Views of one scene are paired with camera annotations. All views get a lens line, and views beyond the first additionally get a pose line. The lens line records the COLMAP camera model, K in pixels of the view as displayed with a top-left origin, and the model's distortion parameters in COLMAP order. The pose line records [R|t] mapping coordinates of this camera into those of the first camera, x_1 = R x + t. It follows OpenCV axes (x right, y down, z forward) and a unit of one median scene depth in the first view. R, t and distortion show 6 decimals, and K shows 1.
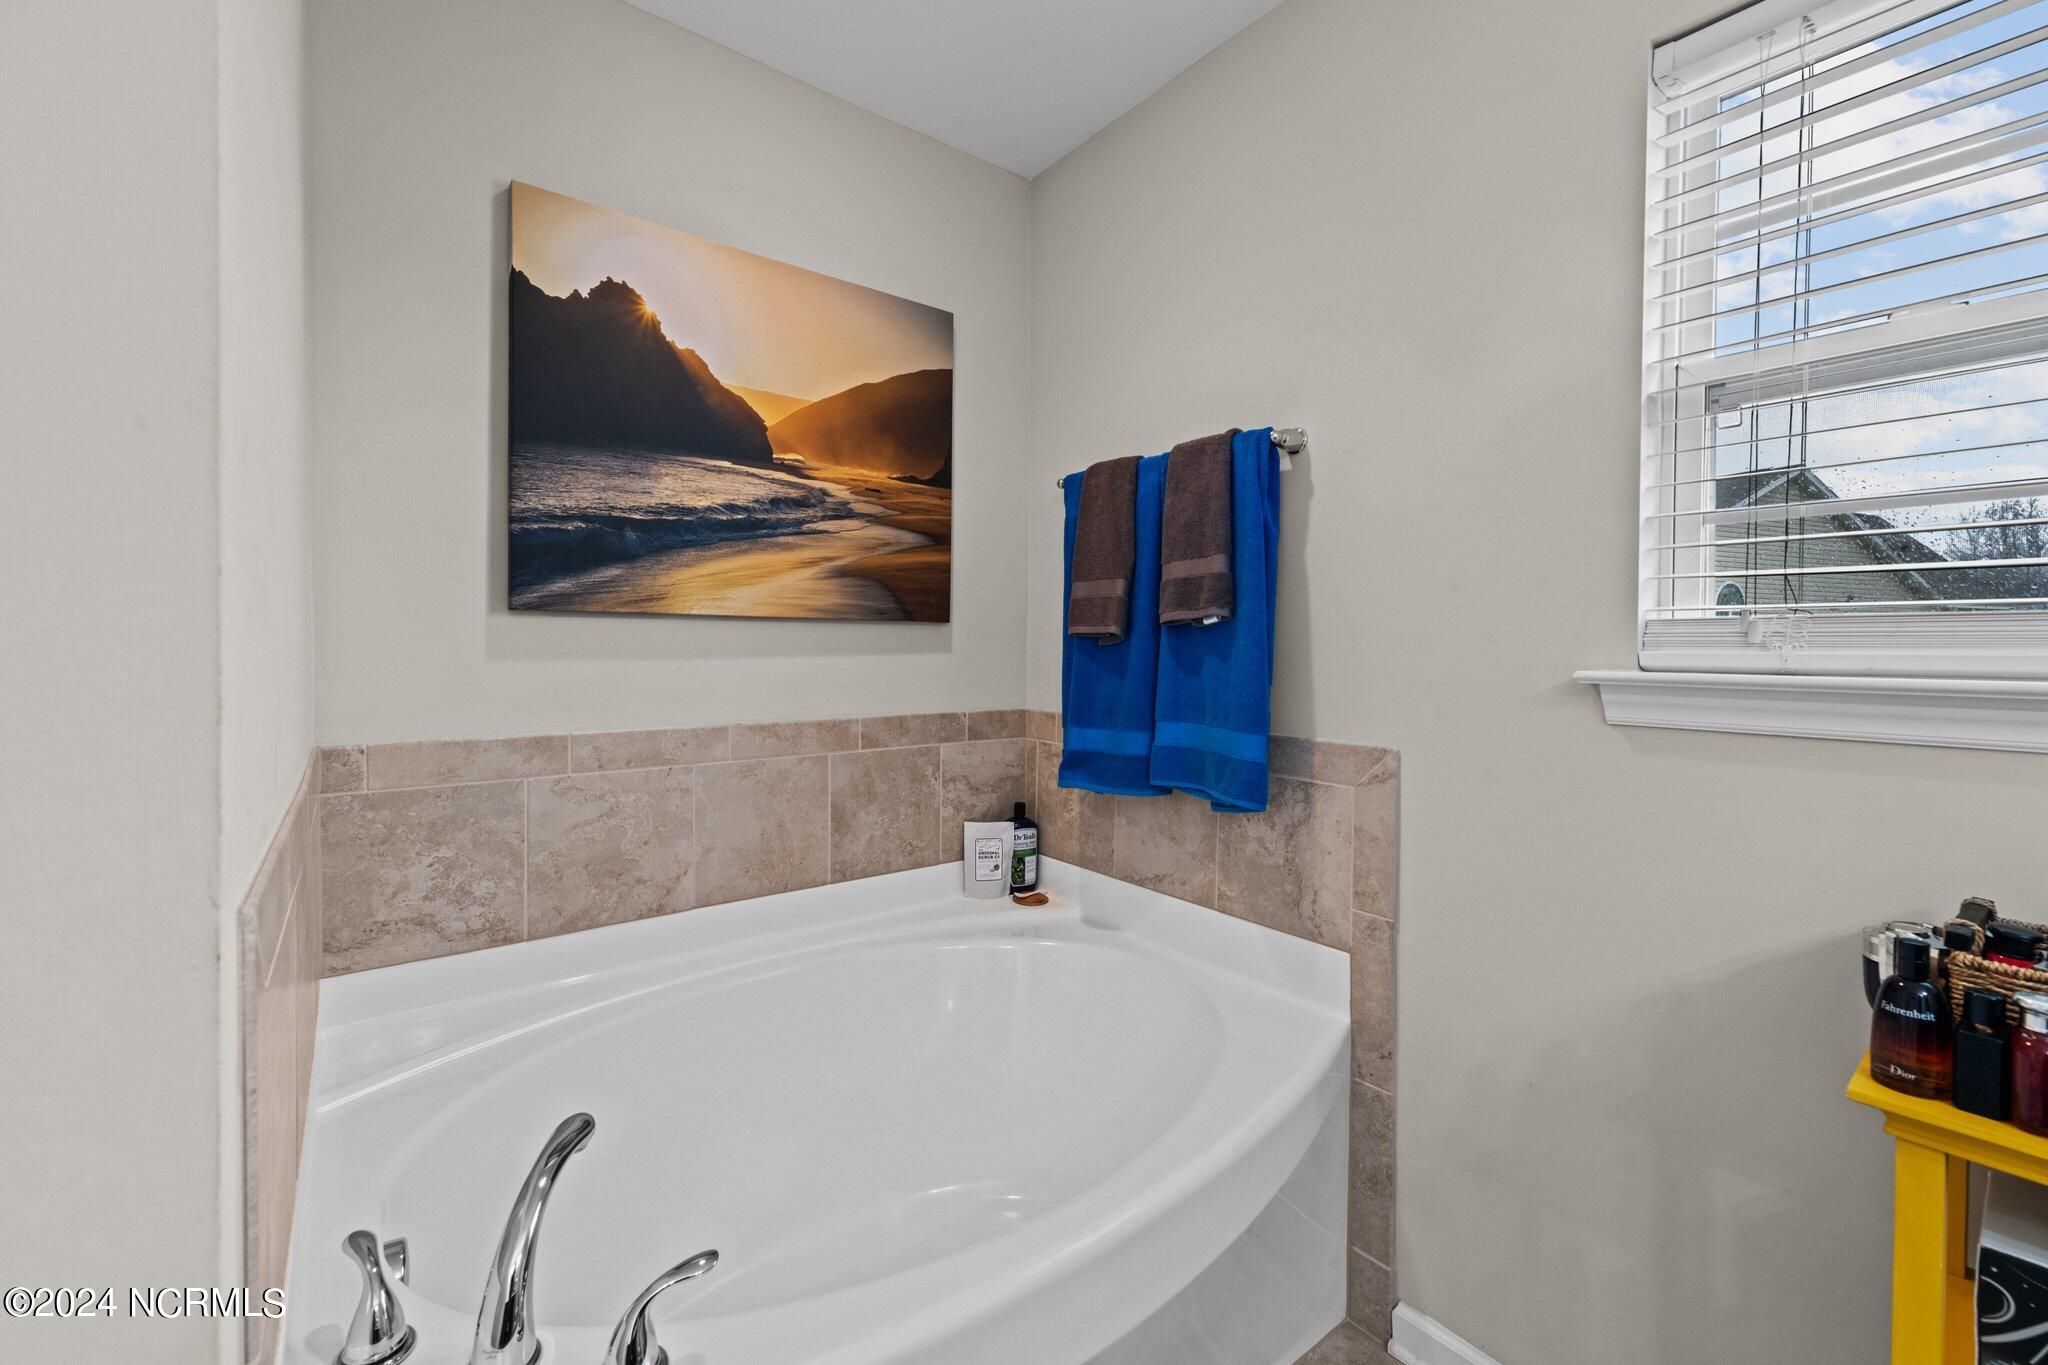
lens RADIAL K [[832.7, 0, 1022.7], [0, 832.7, 650.2], [0, 0, 1]] dist [-0.001189, -0.000881]
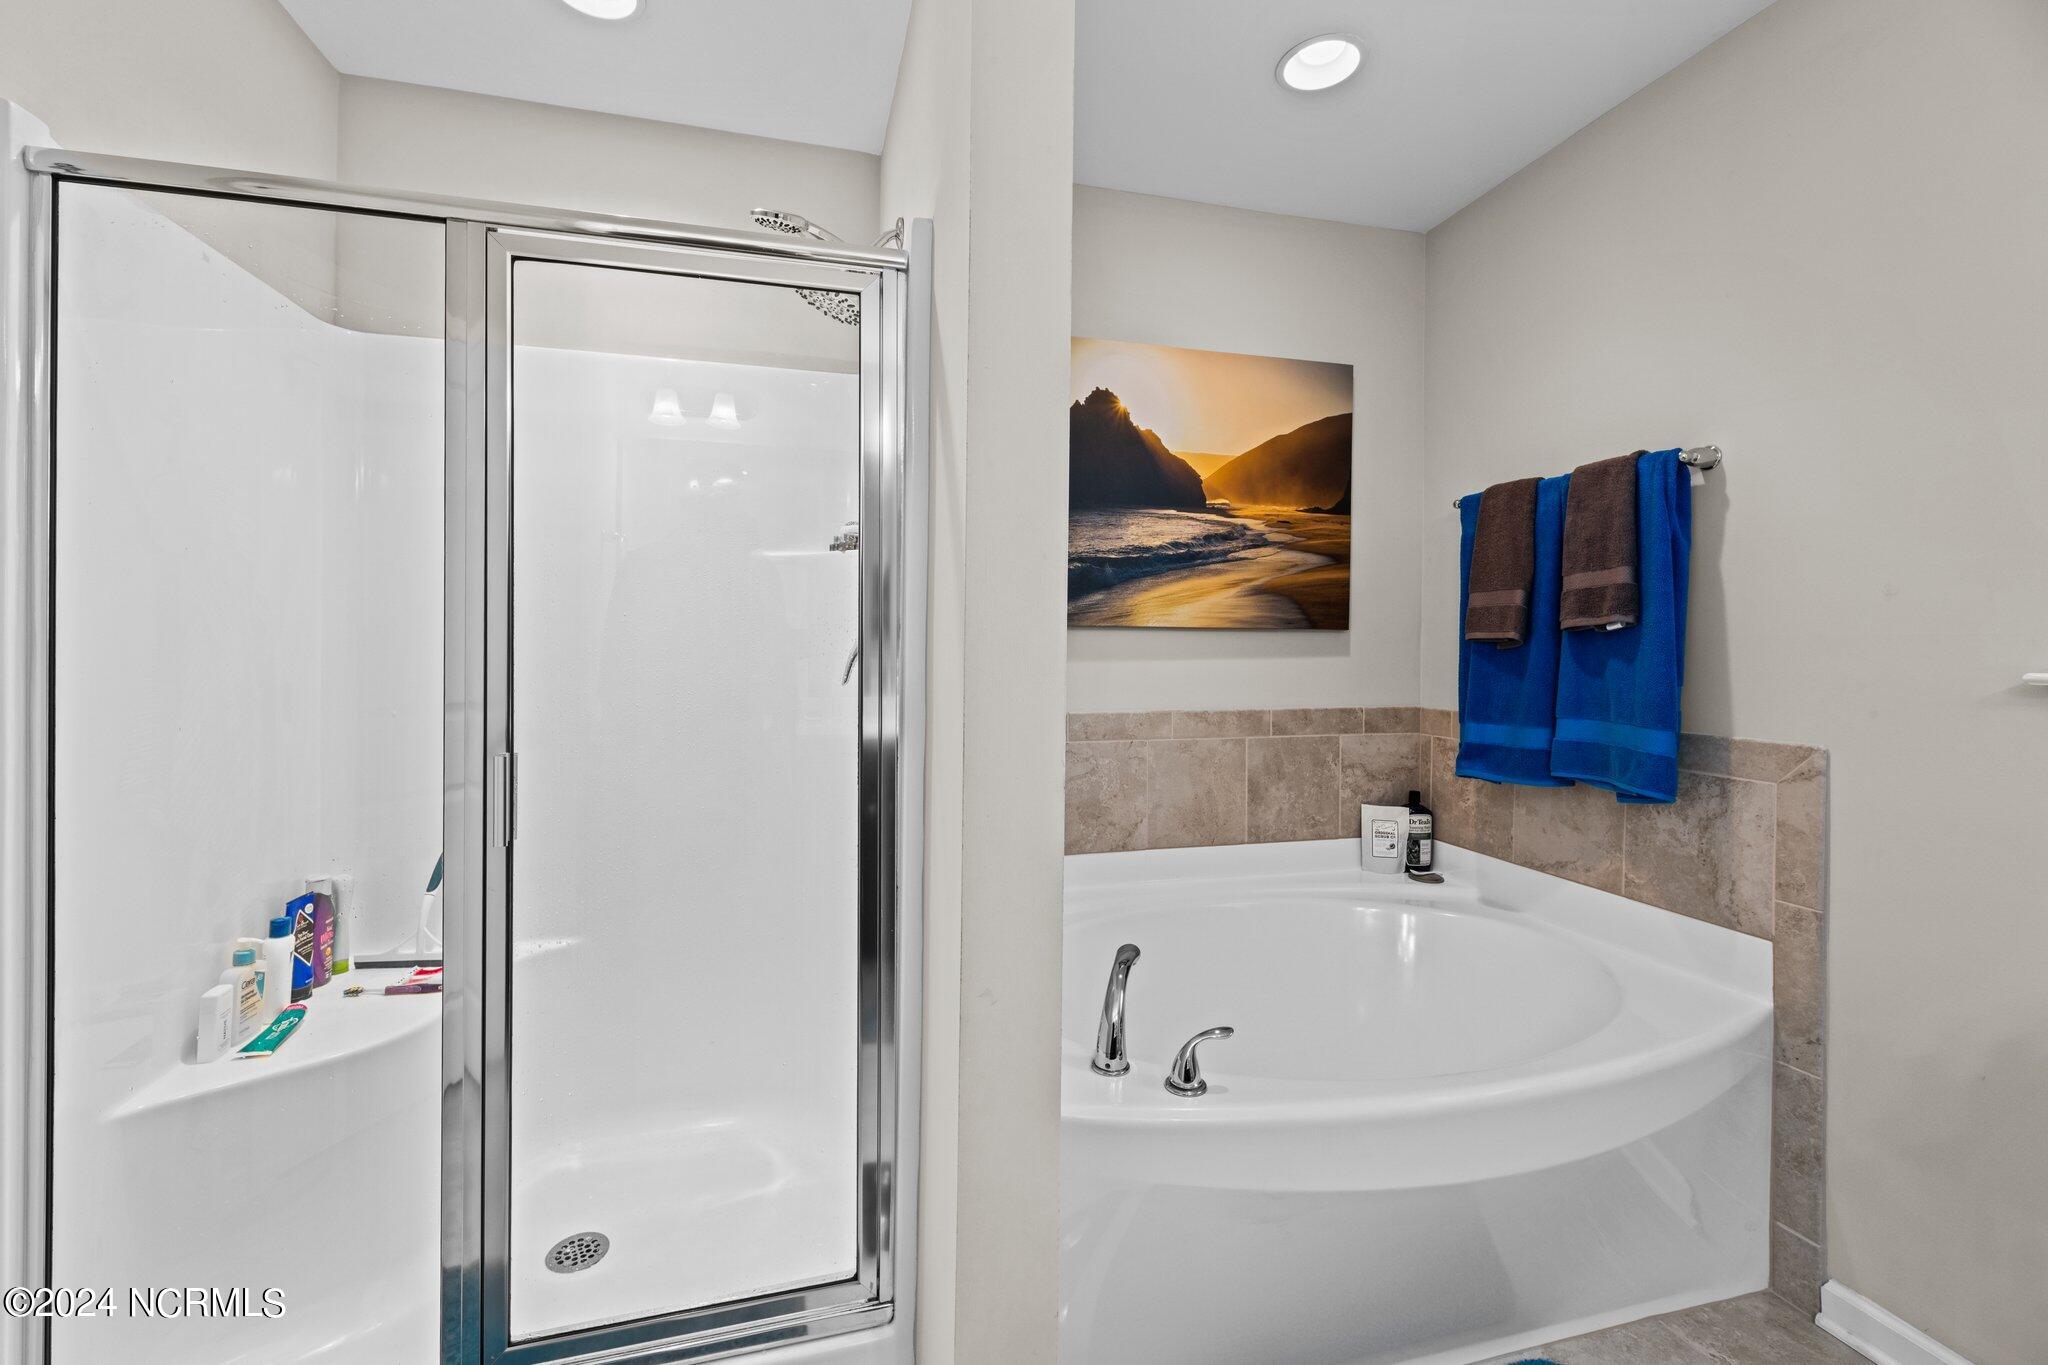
lens RADIAL K [[832.7, 0, 1022.7], [0, 832.7, 650.2], [0, 0, 1]] dist [-0.001189, -0.000881]
pose [[0.913839, -0.001534, -0.406074, -0.039135], [-0.000531, 0.999987, -0.004972, 0.001298], [0.406077, 0.004759, 0.913827, -0.297444]]
